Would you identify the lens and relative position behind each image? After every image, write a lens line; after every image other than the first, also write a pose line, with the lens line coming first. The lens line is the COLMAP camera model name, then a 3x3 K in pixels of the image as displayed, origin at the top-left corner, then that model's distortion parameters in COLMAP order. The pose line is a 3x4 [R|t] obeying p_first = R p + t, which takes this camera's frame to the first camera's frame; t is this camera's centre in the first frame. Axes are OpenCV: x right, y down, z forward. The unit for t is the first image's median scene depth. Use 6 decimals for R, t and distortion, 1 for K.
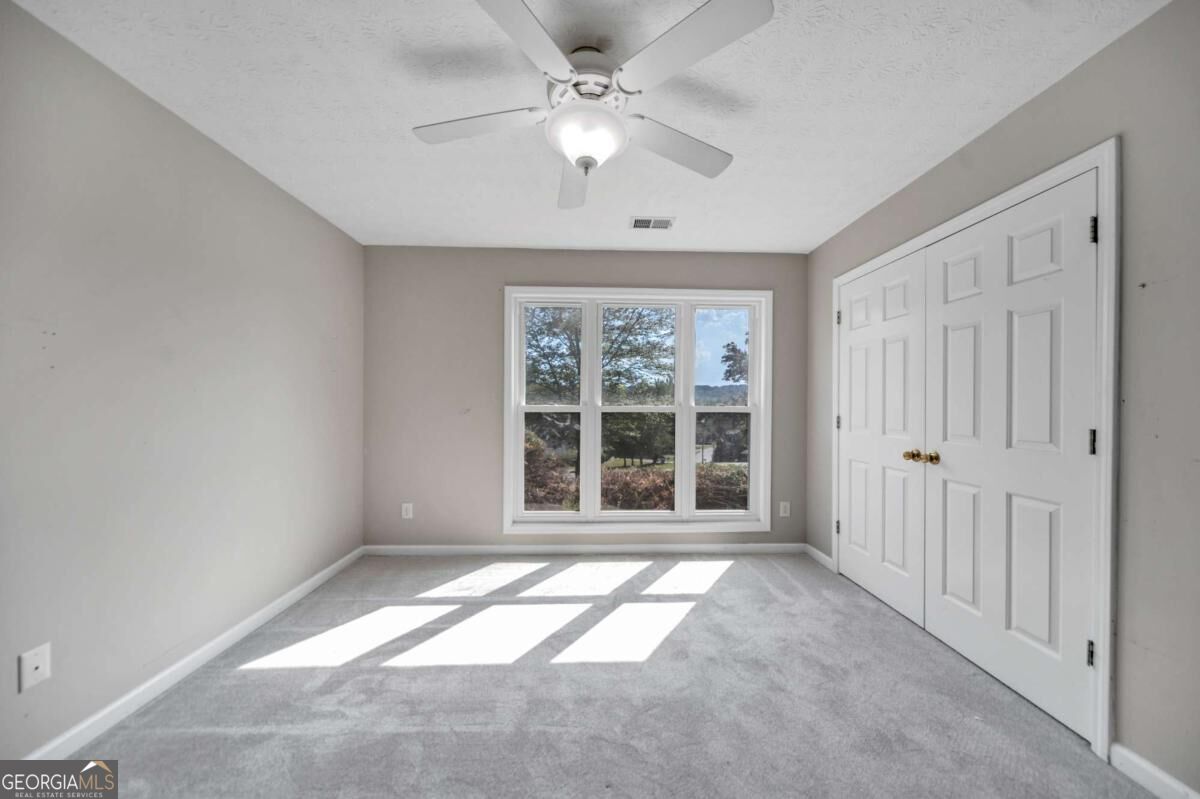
lens RADIAL K [[420.3, 0, 599.7], [0, 420.3, 403.8], [0, 0, 1]] dist [0.002843, -0.001216]
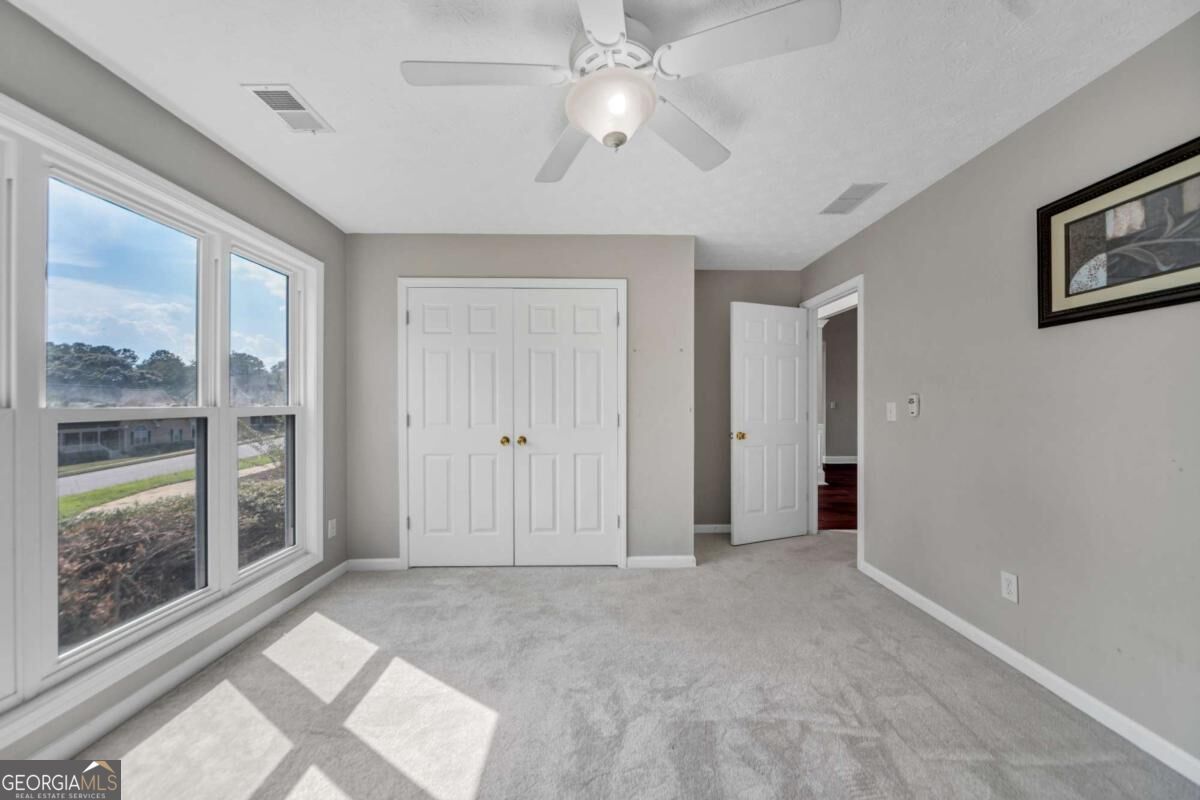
lens RADIAL K [[452.5, 0, 599.5], [0, 452.5, 398.1], [0, 0, 1]] dist [0.000696, 0.000129]
pose [[-0.002824, 0.010473, 0.999941, -0.593785], [0.000051, 0.999945, -0.010473, 0.002069], [-0.999996, 0.000021, -0.002825, 0.602305]]
